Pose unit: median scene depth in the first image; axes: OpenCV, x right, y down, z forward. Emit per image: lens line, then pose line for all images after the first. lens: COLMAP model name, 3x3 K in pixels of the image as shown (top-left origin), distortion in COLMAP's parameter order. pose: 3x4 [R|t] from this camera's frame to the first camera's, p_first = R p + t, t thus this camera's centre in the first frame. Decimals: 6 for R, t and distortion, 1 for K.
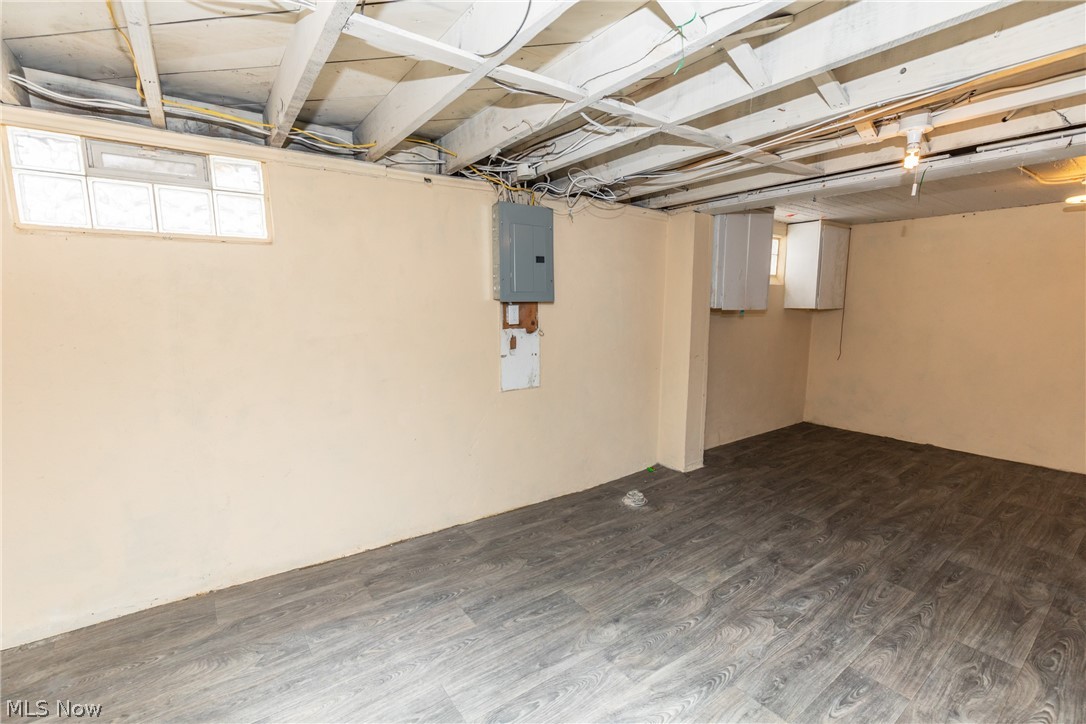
lens RADIAL K [[478.9, 0, 540.0], [0, 478.9, 319.2], [0, 0, 1]] dist [-0.030579, 0.003577]
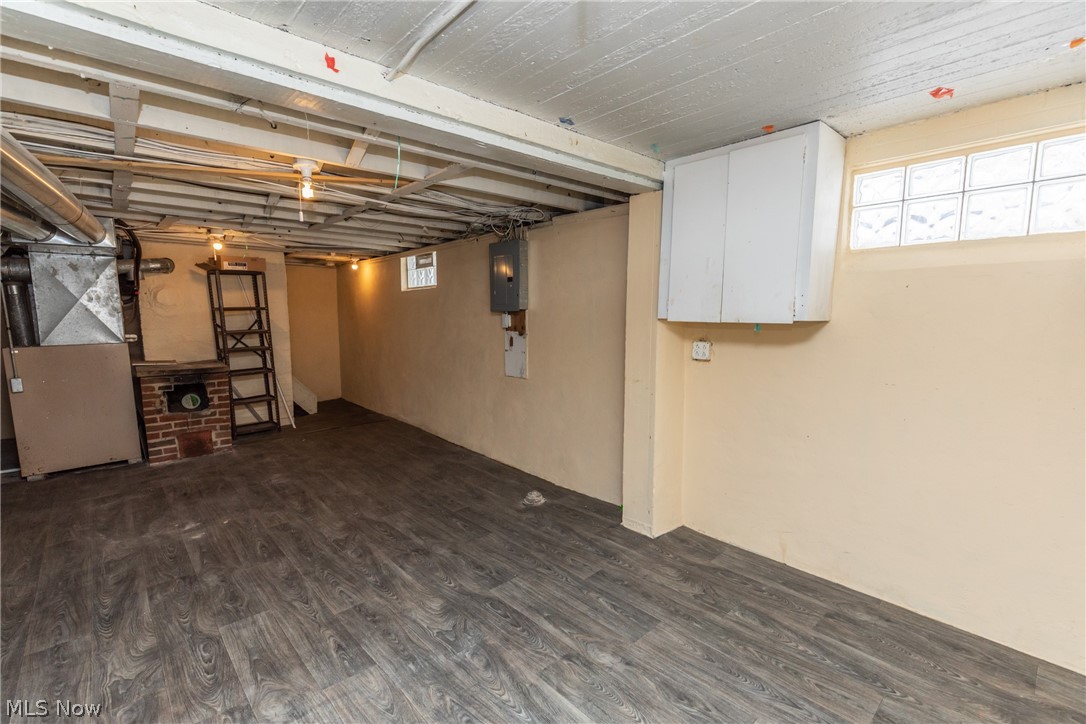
lens RADIAL K [[481.7, 0, 543.6], [0, 481.7, 368.5], [0, 0, 1]] dist [0.002825, -0.000745]
pose [[0.139701, 0.121492, -0.982712, 1.258077], [-0.035262, 0.992425, 0.117680, -0.036476], [0.989566, 0.018212, 0.142927, 0.896965]]
